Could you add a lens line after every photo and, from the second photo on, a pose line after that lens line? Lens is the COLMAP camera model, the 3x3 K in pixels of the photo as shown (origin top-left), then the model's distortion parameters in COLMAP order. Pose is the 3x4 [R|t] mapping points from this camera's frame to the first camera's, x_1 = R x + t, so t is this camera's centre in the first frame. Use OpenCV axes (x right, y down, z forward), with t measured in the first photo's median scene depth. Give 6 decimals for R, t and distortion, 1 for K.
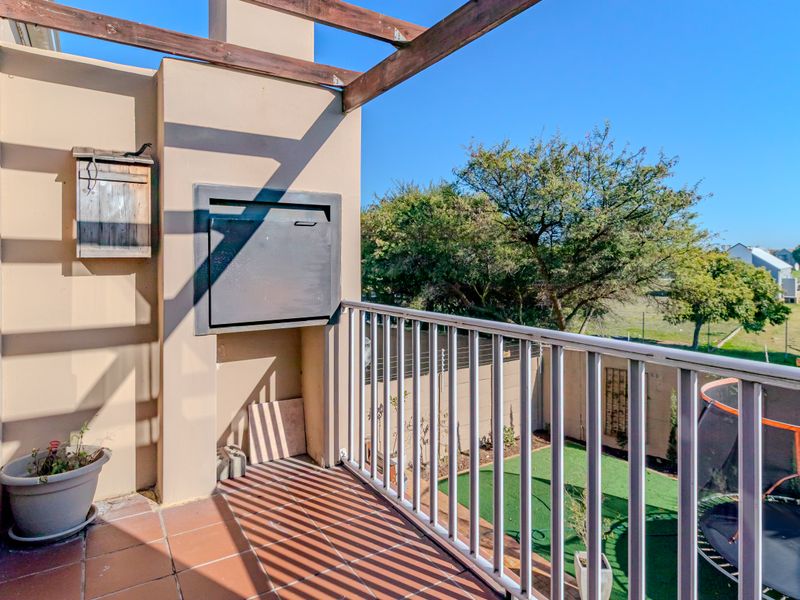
lens RADIAL K [[490.4, 0, 415.5], [0, 490.4, 293.5], [0, 0, 1]] dist [0.005835, 0.000133]
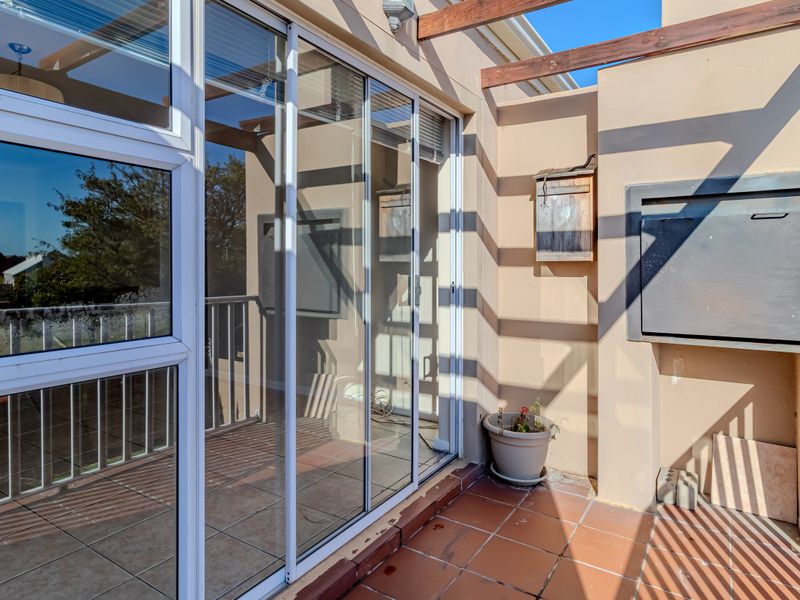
lens RADIAL K [[490.4, 0, 415.5], [0, 490.4, 293.5], [0, 0, 1]] dist [0.005835, 0.000133]
pose [[0.408708, 0.054754, -0.911021, 0.271273], [-0.065376, 0.997391, 0.030615, -0.010383], [0.910321, 0.047046, 0.411222, 0.206712]]
